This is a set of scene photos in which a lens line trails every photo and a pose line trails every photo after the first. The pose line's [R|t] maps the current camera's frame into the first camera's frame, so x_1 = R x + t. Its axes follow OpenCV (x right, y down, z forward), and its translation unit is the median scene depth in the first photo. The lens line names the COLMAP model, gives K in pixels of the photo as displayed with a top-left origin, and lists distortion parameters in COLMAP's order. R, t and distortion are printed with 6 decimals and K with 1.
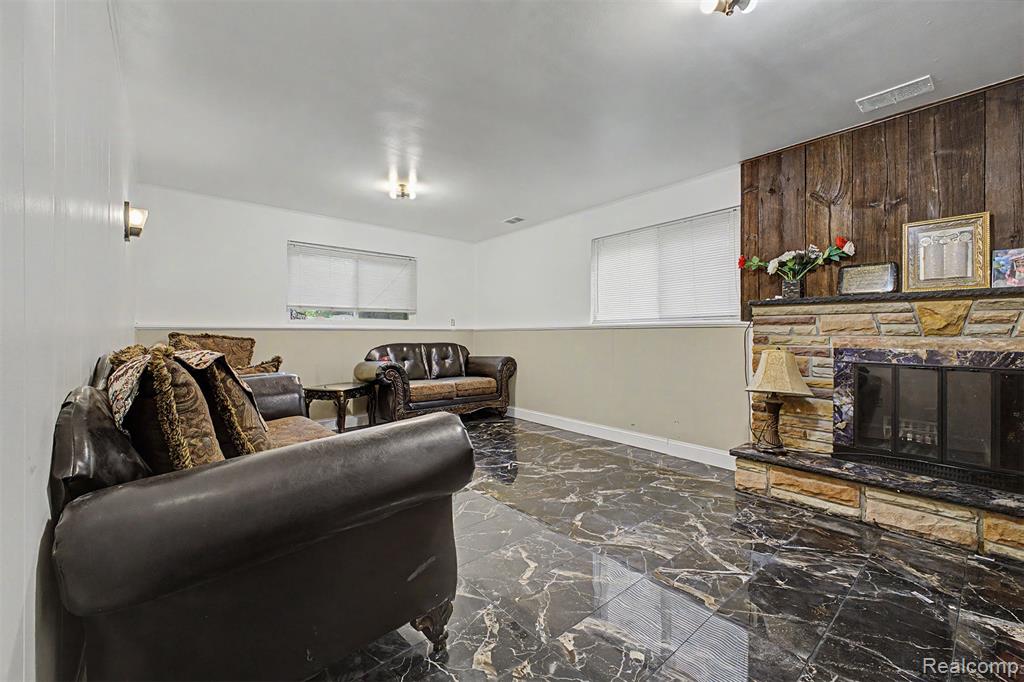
lens RADIAL K [[407.7, 0, 516.1], [0, 407.7, 335.8], [0, 0, 1]] dist [0.021448, -0.007409]
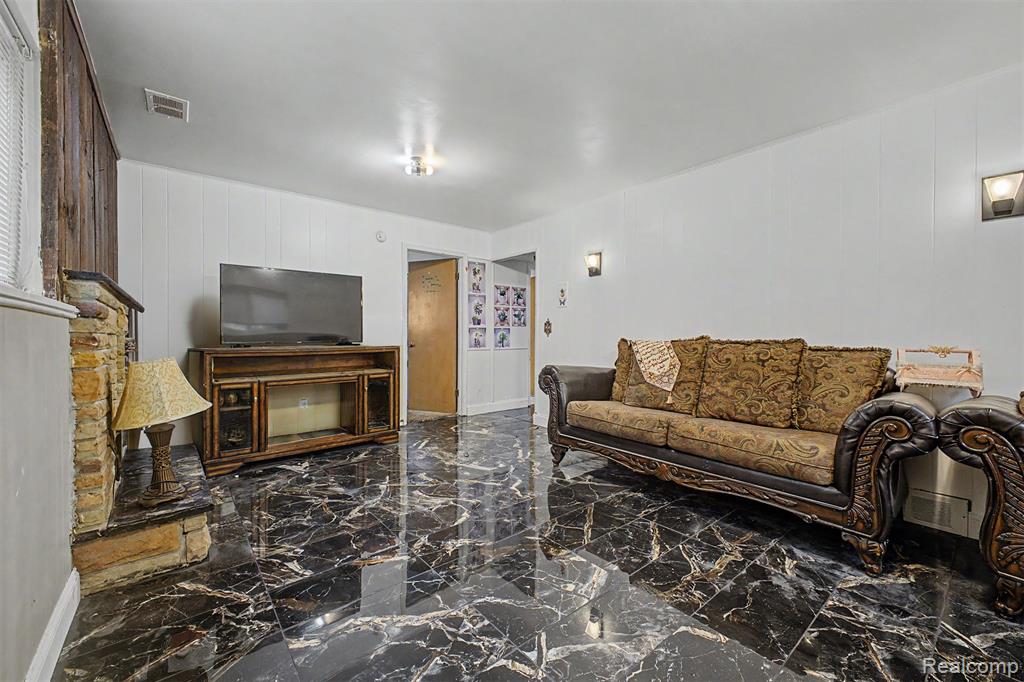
lens RADIAL K [[407.7, 0, 512.4], [0, 407.7, 337.5], [0, 0, 1]] dist [0.021448, -0.007409]
pose [[-0.999785, 0.000815, 0.020732, 0.010000], [0.000994, 0.999962, 0.008607, -0.002775], [-0.020724, 0.008625, -0.999748, 2.046788]]
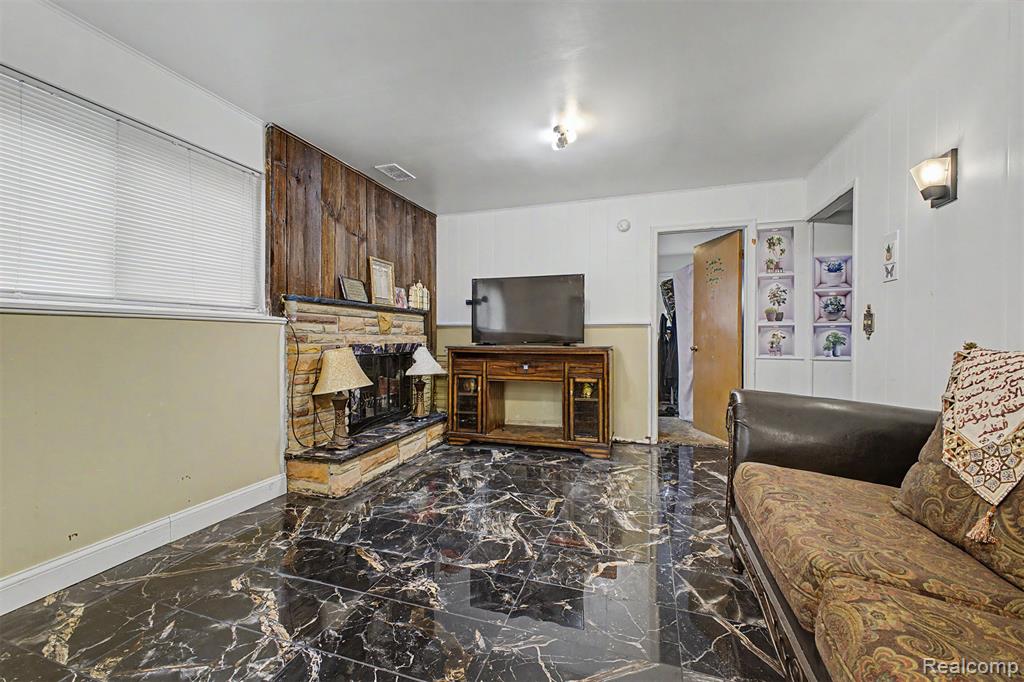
lens RADIAL K [[407.7, 0, 514.0], [0, 407.7, 336.3], [0, 0, 1]] dist [0.021448, -0.007409]
pose [[-0.514914, -0.002472, 0.857238, -0.574481], [-0.002245, 0.999996, 0.001535, 0.003107], [-0.857239, -0.001134, -0.514918, 1.396153]]
